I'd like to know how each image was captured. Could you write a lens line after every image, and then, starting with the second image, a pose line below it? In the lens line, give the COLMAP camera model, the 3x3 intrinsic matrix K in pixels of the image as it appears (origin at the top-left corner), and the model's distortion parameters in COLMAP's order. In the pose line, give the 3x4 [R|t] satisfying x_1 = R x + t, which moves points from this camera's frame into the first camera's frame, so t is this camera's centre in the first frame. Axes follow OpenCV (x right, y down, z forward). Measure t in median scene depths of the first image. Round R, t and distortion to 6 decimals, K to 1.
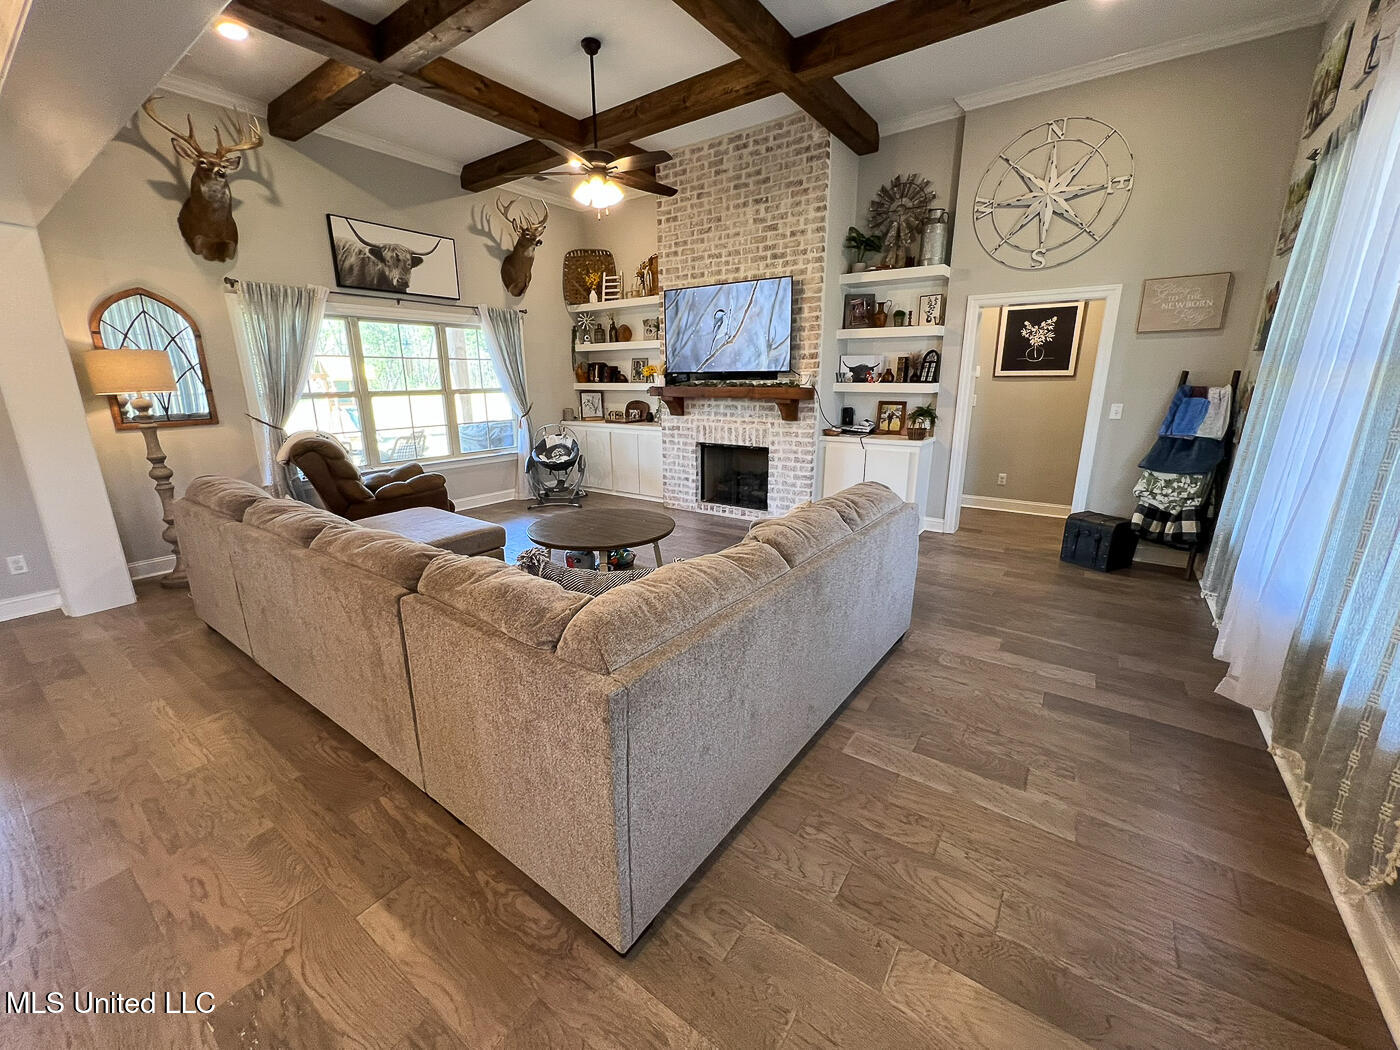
lens RADIAL K [[558.8, 0, 696.7], [0, 558.8, 521.6], [0, 0, 1]] dist [-0.002300, 0.000548]
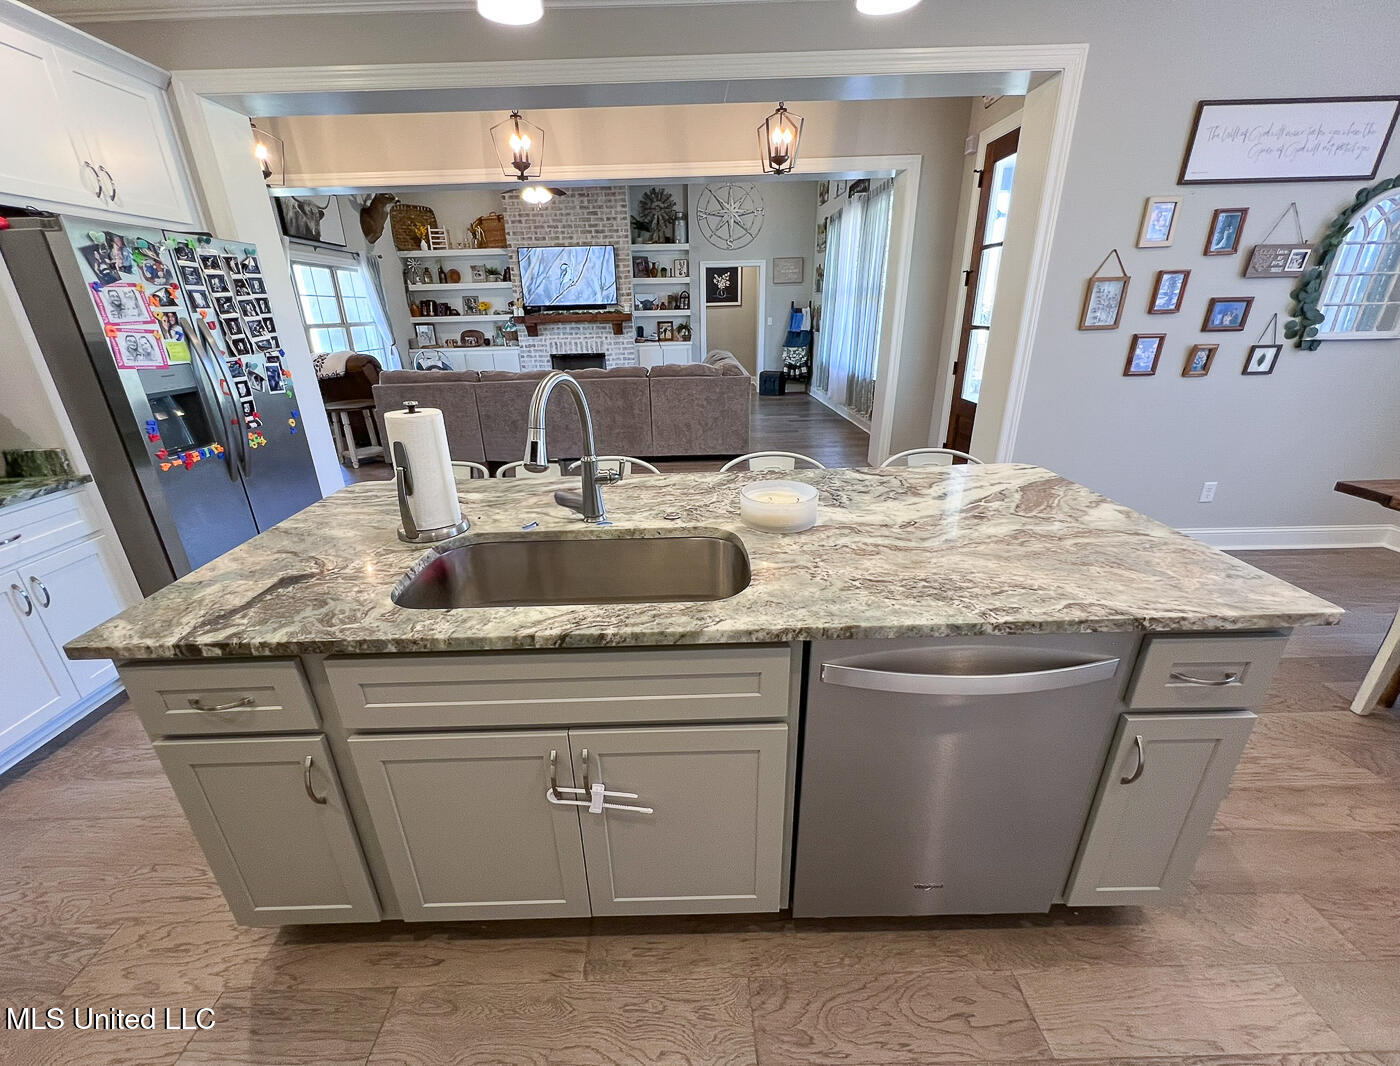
lens RADIAL K [[568.2, 0, 686.2], [0, 568.2, 527.4], [0, 0, 1]] dist [-0.001586, 0.000315]
pose [[0.809384, -0.222388, 0.543545, -0.740330], [0.166244, 0.974434, 0.151133, 0.162312], [-0.563258, -0.031963, 0.825662, -0.548320]]
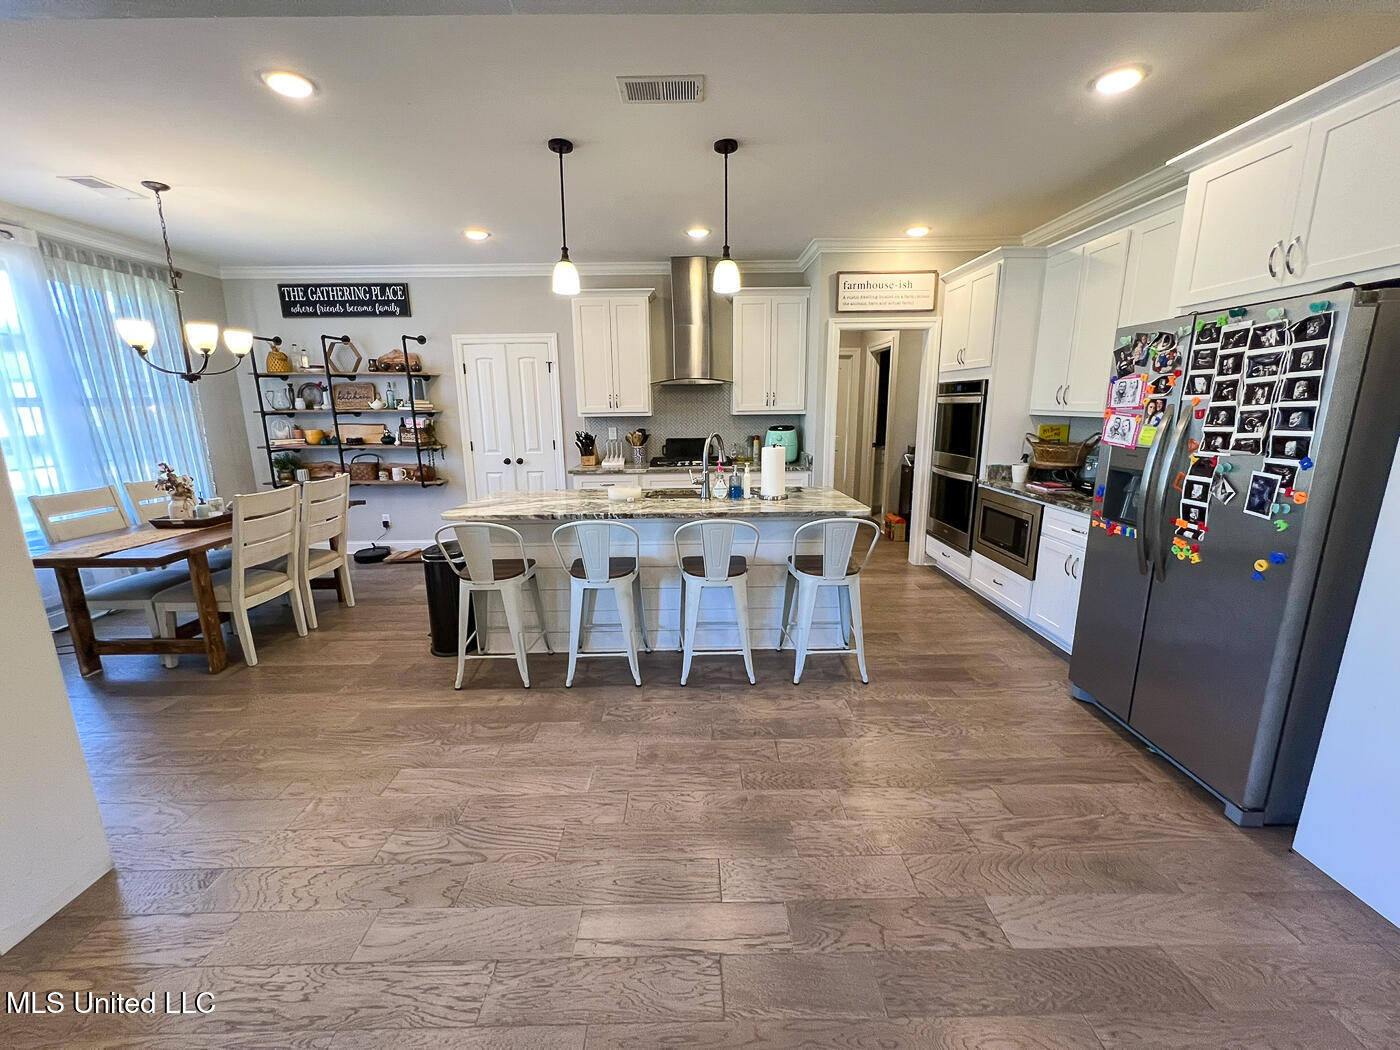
lens RADIAL K [[558.8, 0, 701.7], [0, 558.8, 527.6], [0, 0, 1]] dist [-0.002300, 0.000548]
pose [[-0.803436, 0.143828, -0.577758, 0.379181], [-0.136027, 0.900377, 0.413300, -0.288901], [0.579645, 0.410651, -0.703831, 1.079398]]
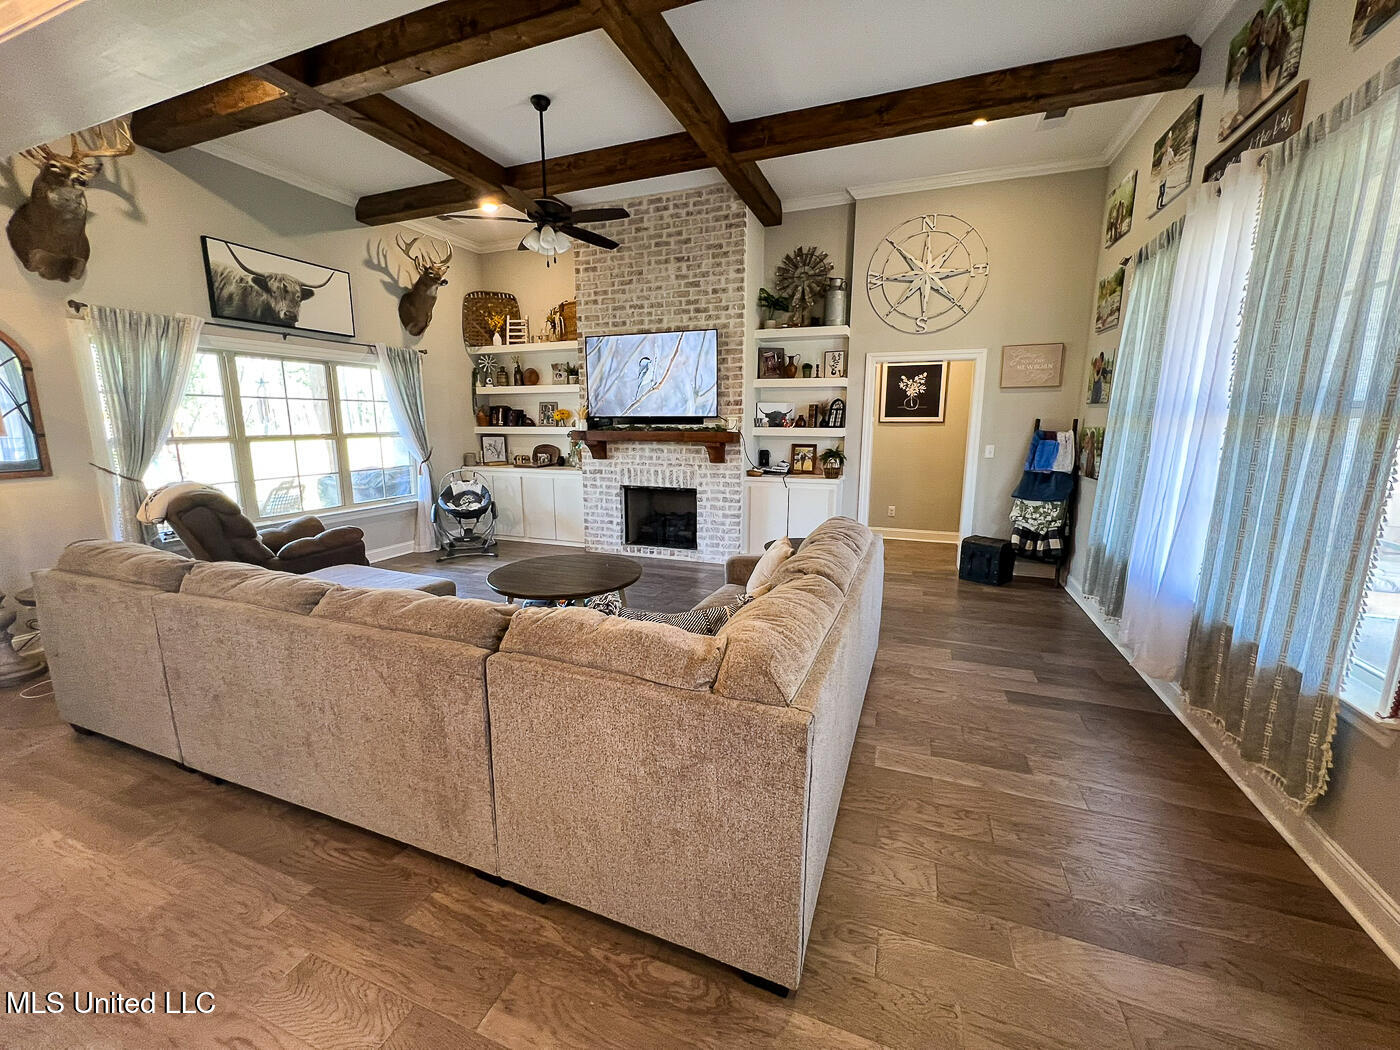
lens RADIAL K [[558.8, 0, 696.4], [0, 558.8, 521.5], [0, 0, 1]] dist [-0.002300, 0.000548]
pose [[0.968060, -0.039222, 0.247632, -0.140288], [0.057536, 0.996082, -0.067157, -0.002131], [-0.244027, 0.079260, 0.966524, 0.001842]]
